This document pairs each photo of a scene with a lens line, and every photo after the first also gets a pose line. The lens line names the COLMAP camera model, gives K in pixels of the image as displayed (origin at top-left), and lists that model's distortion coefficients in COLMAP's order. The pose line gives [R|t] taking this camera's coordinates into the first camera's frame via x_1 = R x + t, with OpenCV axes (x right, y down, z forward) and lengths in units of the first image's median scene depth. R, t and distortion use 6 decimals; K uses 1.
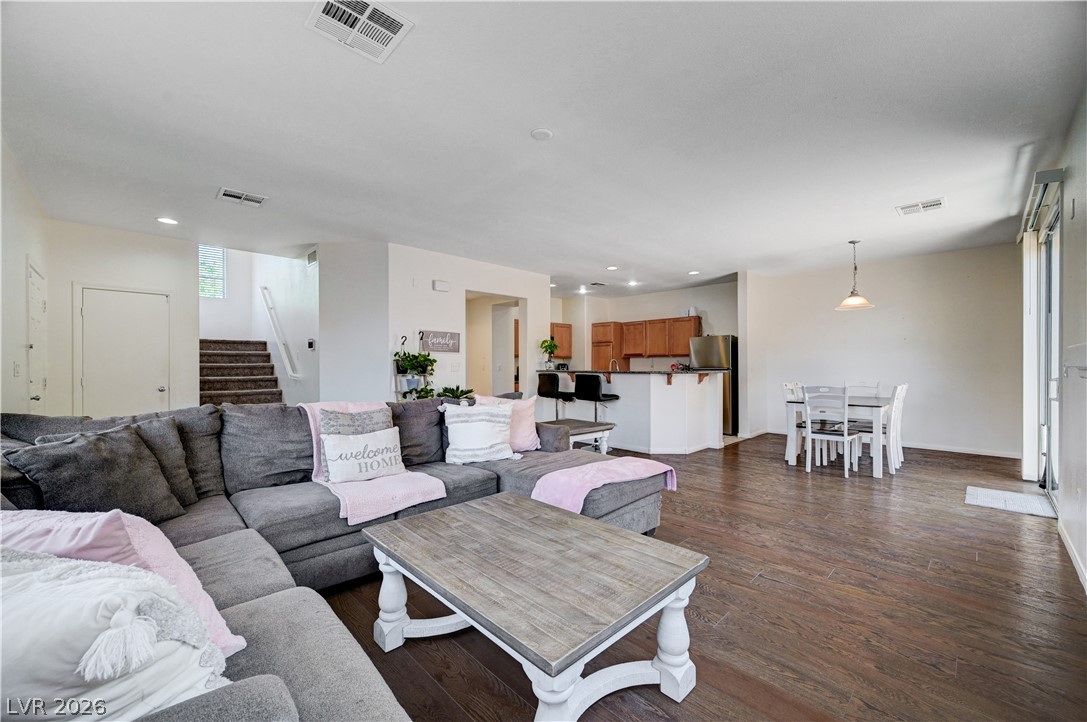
lens RADIAL K [[429.5, 0, 541.8], [0, 429.5, 361.1], [0, 0, 1]] dist [0.001848, -0.001593]
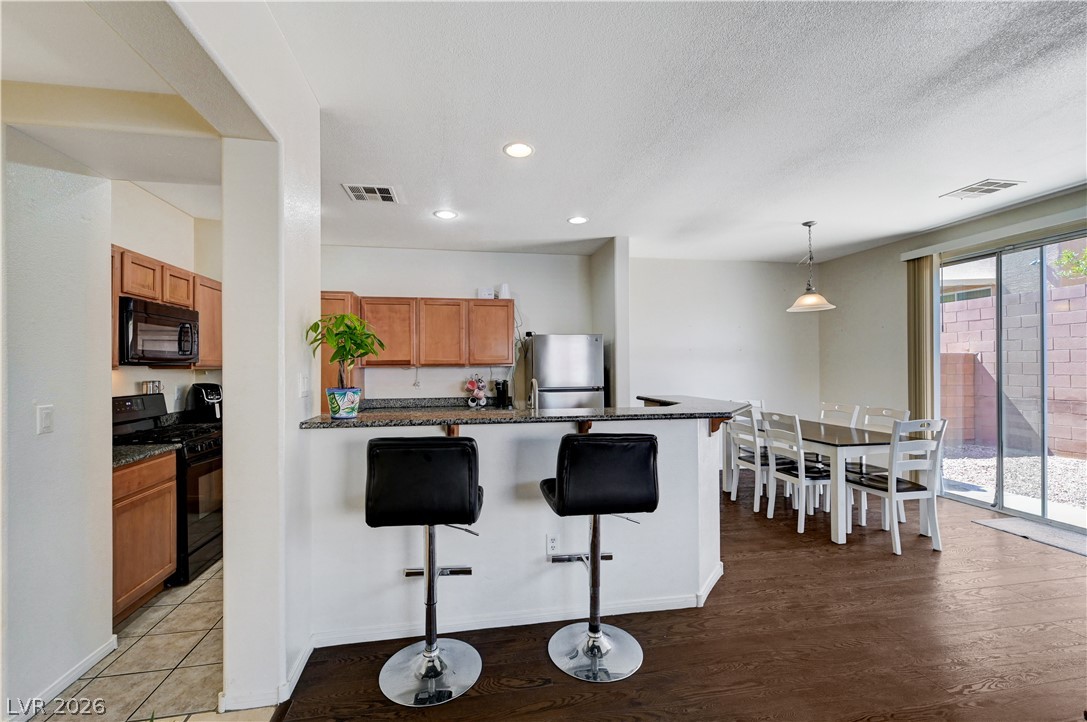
lens RADIAL K [[445.3, 0, 535.0], [0, 445.3, 366.7], [0, 0, 1]] dist [0.002690, -0.000162]
pose [[0.560756, -0.001965, 0.827979, -0.142132], [-0.003981, 0.999979, 0.005069, -0.014240], [-0.827972, -0.006138, 0.560736, 0.622953]]
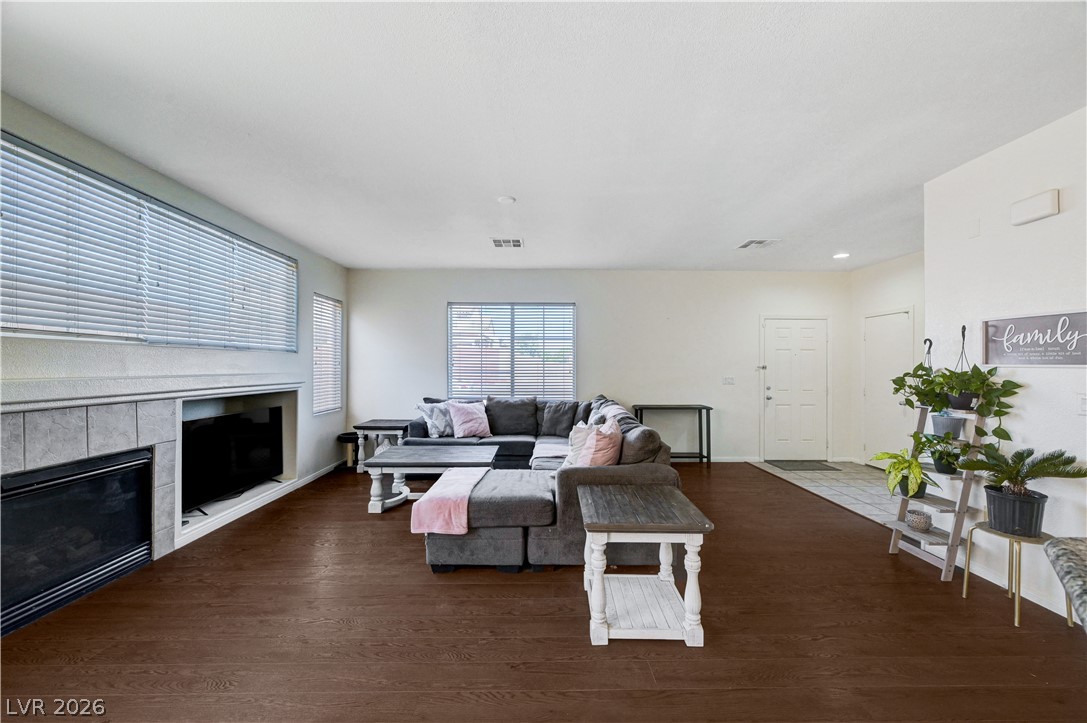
lens RADIAL K [[429.5, 0, 545.3], [0, 429.5, 366.4], [0, 0, 1]] dist [0.001848, -0.001593]
pose [[-0.682014, -0.001784, -0.731337, 0.285341], [0.006042, 0.999949, -0.008074, -0.013422], [0.731314, -0.009925, -0.681969, 0.666827]]
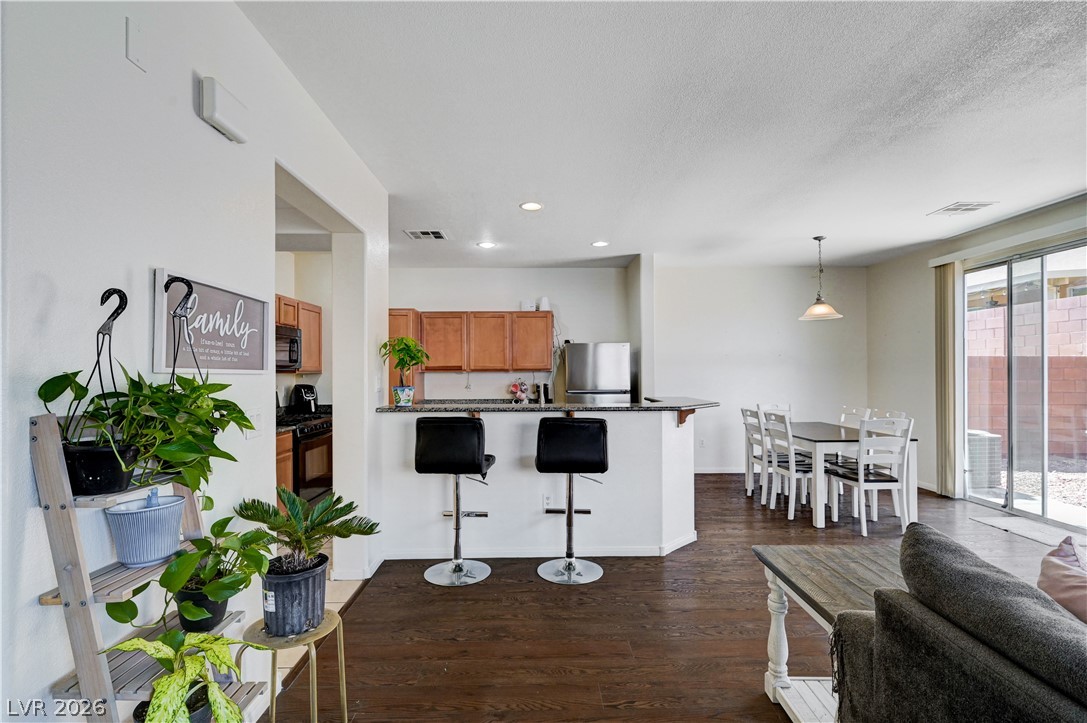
lens RADIAL K [[511.9, 0, 545.9], [0, 511.9, 371.5], [0, 0, 1]] dist [0.003684, 0.000154]
pose [[0.678241, -0.002125, 0.734837, -0.233937], [-0.003599, 0.999974, 0.006213, -0.015983], [-0.734831, -0.006859, 0.678215, 0.465421]]
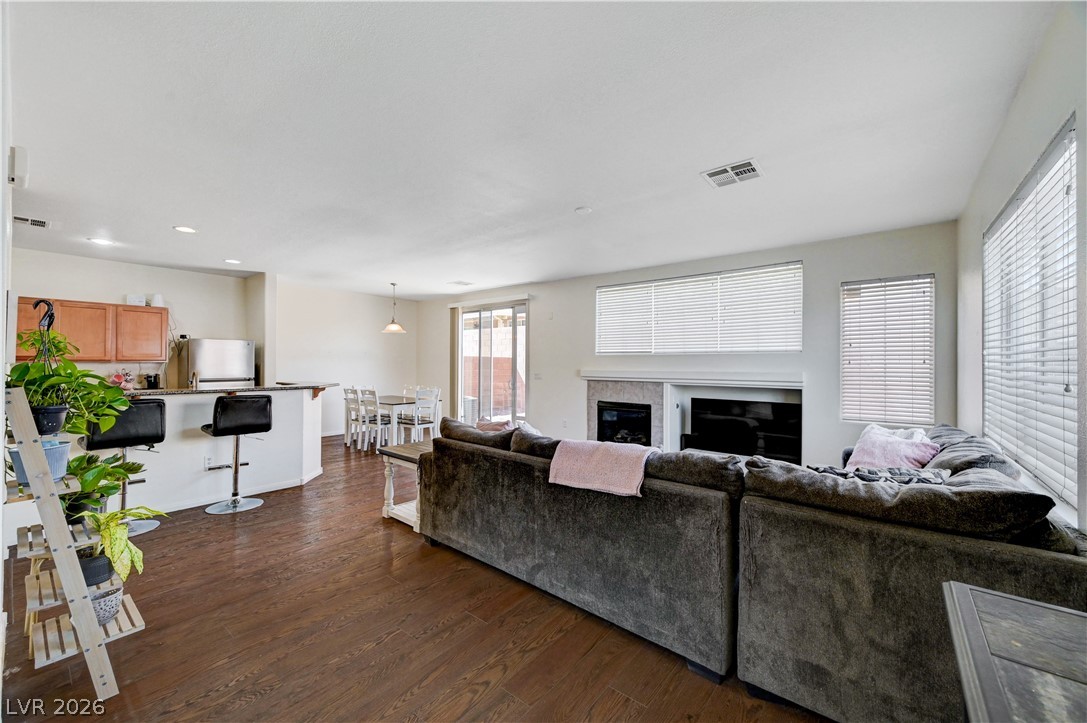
lens RADIAL K [[429.5, 0, 543.0], [0, 429.5, 357.6], [0, 0, 1]] dist [0.001848, -0.001593]
pose [[-0.119120, 0.015676, 0.992756, -0.447937], [-0.013737, 0.999754, -0.017435, -0.015937], [-0.992785, -0.015714, -0.118875, 0.446154]]
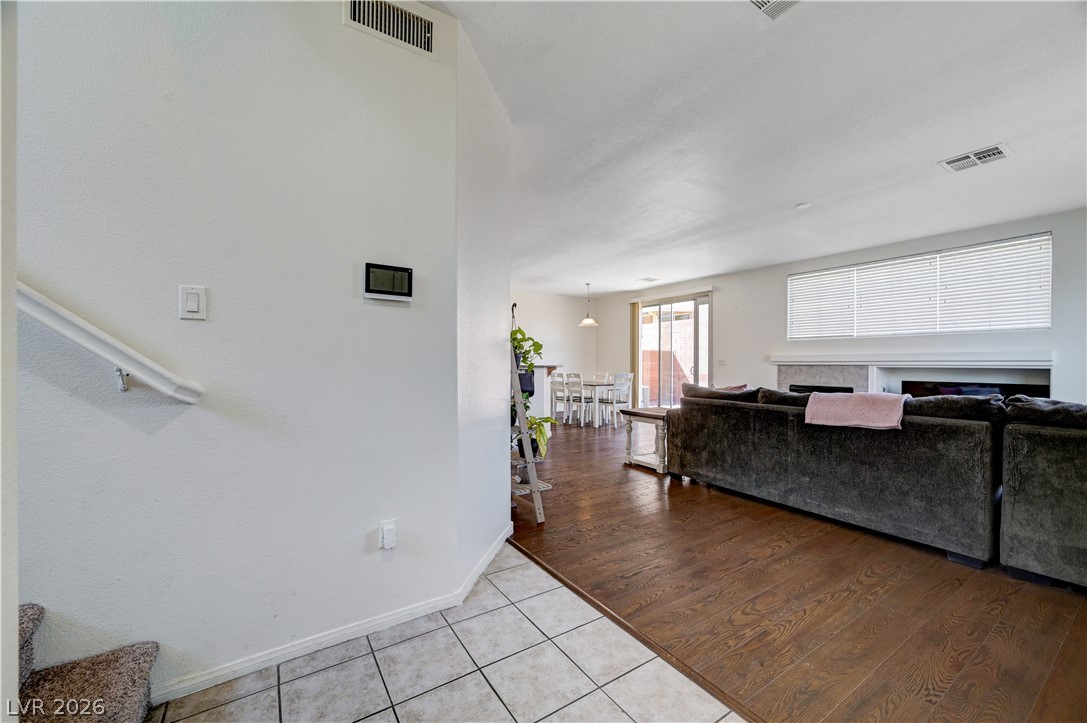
lens RADIAL K [[429.5, 0, 540.5], [0, 429.5, 362.9], [0, 0, 1]] dist [0.001848, -0.001593]
pose [[0.191293, 0.003056, 0.981528, -0.573796], [-0.012811, 0.999918, -0.000617, 0.013362], [-0.981449, -0.012457, 0.191316, 0.562198]]
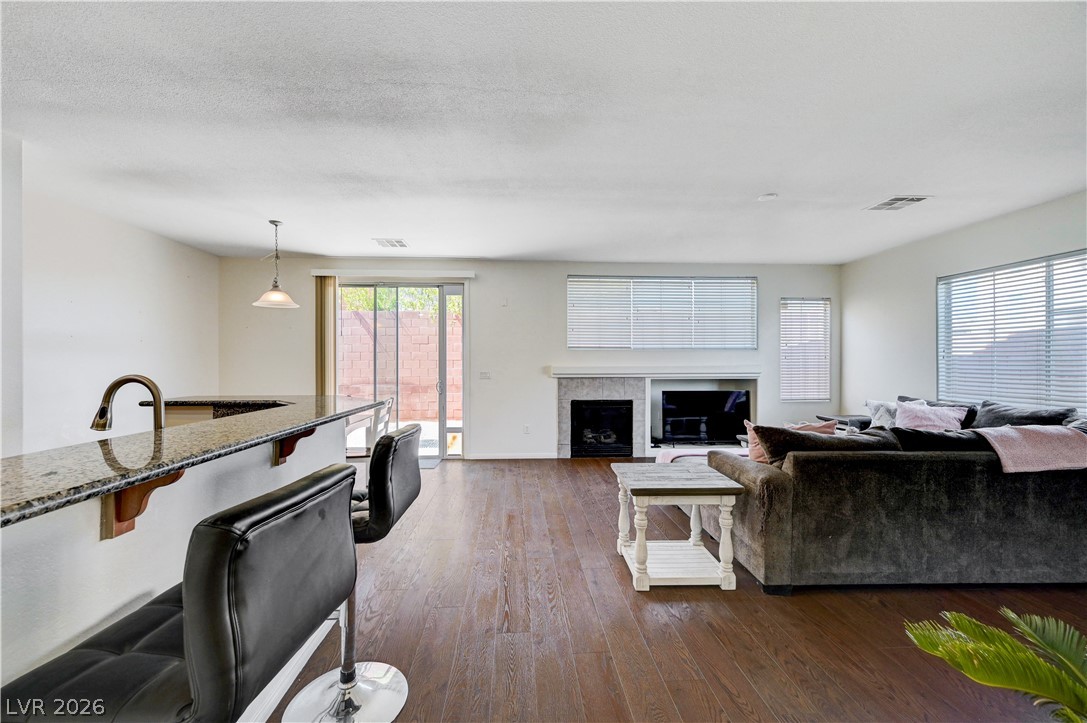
lens RADIAL K [[429.5, 0, 538.9], [0, 429.5, 363.1], [0, 0, 1]] dist [0.001848, -0.001593]
pose [[-0.757117, 0.002237, 0.653275, -0.109754], [-0.004028, 0.999959, -0.008093, -0.007792], [-0.653266, -0.008759, -0.757078, 0.835378]]
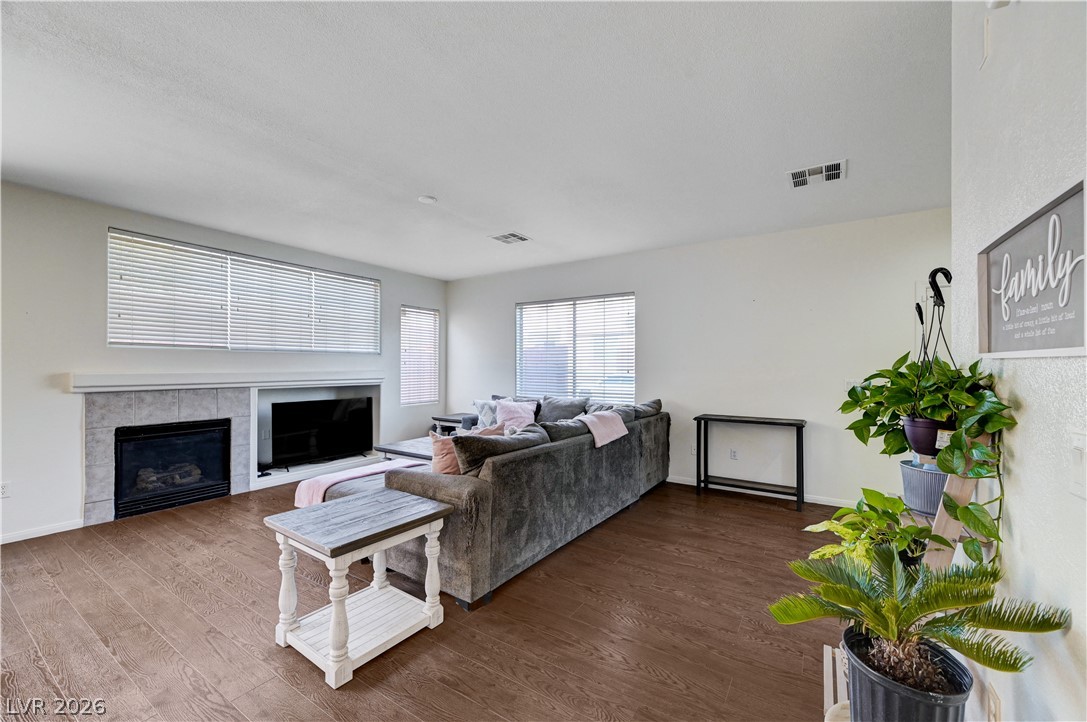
lens RADIAL K [[429.5, 0, 545.2], [0, 429.5, 368.4], [0, 0, 1]] dist [0.001848, -0.001593]
pose [[-0.974528, 0.000584, -0.224266, -0.018474], [0.002126, 0.999976, -0.006635, -0.010054], [0.224256, -0.006943, -0.974505, 0.795501]]
